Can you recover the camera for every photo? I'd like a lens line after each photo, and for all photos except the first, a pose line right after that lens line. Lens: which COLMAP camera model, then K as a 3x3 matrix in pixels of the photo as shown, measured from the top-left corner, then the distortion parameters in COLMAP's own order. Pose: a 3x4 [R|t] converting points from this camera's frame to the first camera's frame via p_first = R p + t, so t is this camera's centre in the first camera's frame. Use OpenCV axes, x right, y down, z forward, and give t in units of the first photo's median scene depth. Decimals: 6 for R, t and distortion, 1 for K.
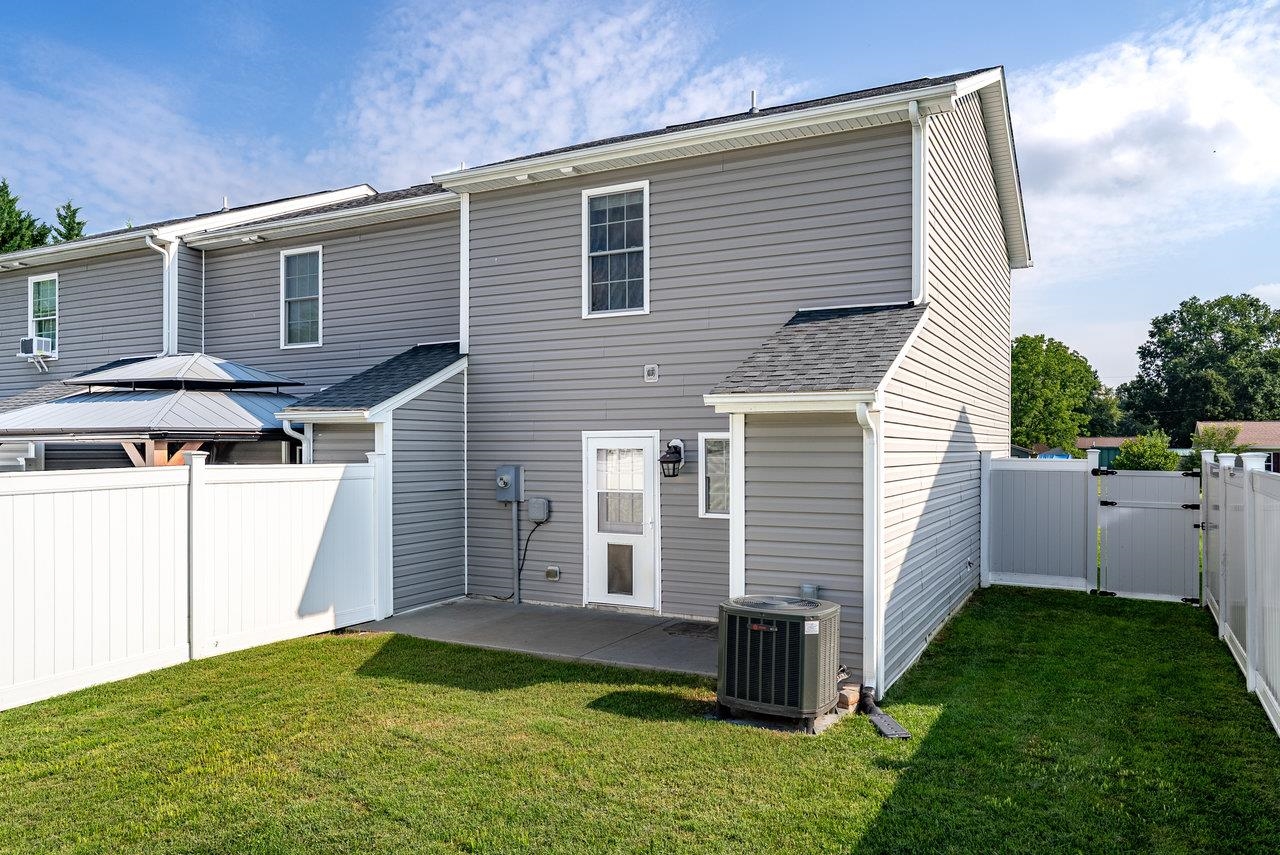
lens RADIAL K [[896.5, 0, 641.5], [0, 896.5, 443.2], [0, 0, 1]] dist [-0.010147, 0.019499]
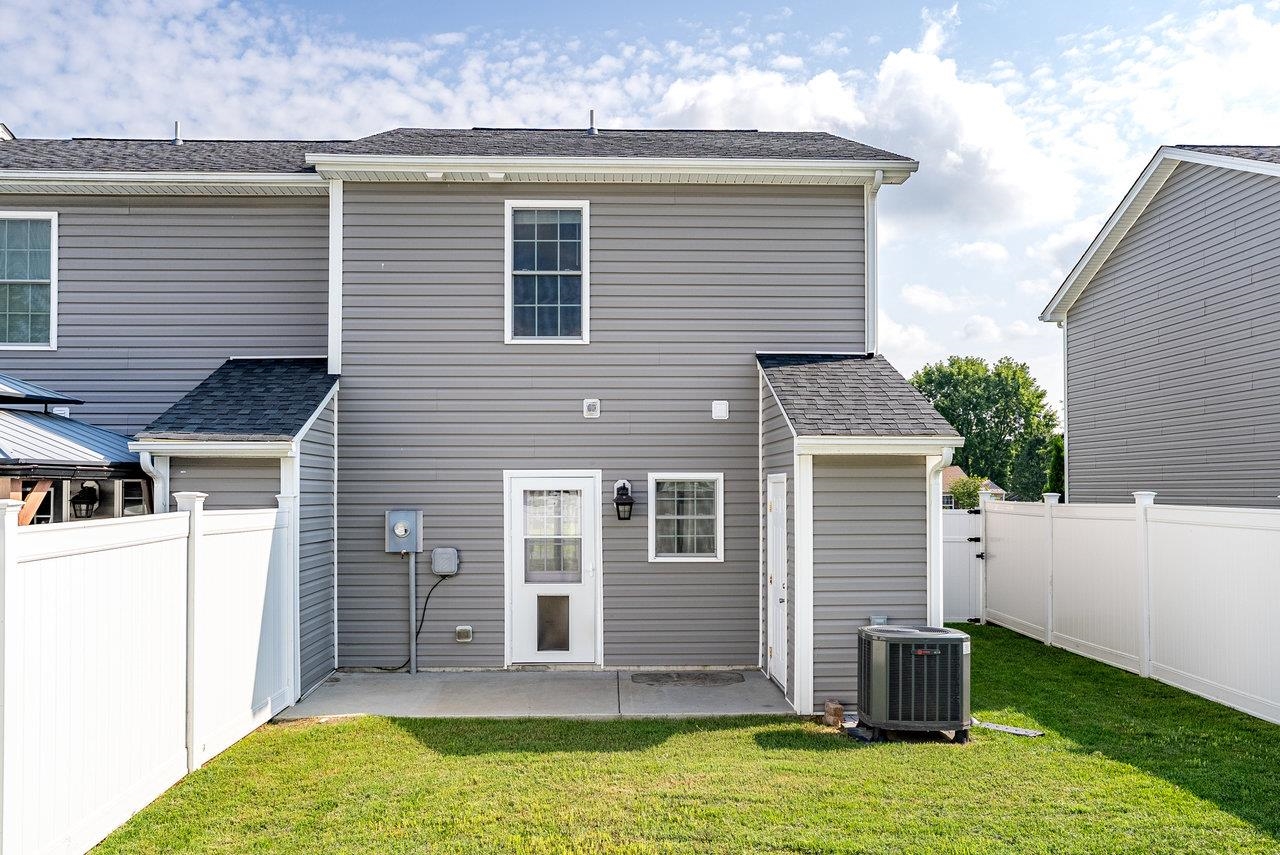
lens RADIAL K [[1042.5, 0, 637.7], [0, 1042.5, 465.2], [0, 0, 1]] dist [-0.003233, 0.001928]
pose [[0.868838, 0.011361, 0.494966, -0.490528], [-0.001225, 0.999783, -0.020797, 0.003312], [-0.495095, 0.017463, 0.868663, 0.041942]]
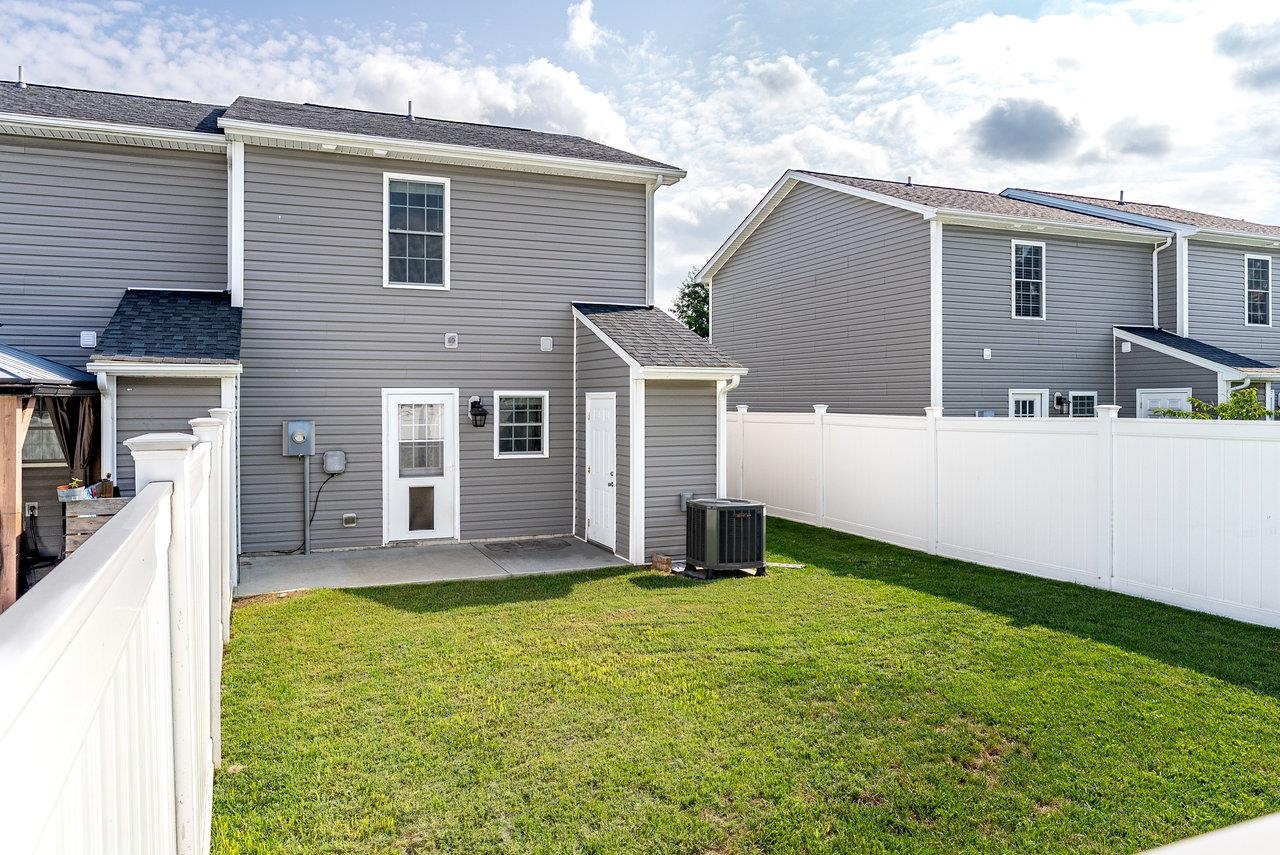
lens RADIAL K [[814.0, 0, 575.5], [0, 814.0, 394.0], [0, 0, 1]] dist [-0.005516, -0.000513]
pose [[0.664360, 0.006930, 0.747381, -0.702086], [-0.001924, 0.999970, -0.007561, 0.001196], [-0.747411, 0.003585, 0.664353, 0.161121]]
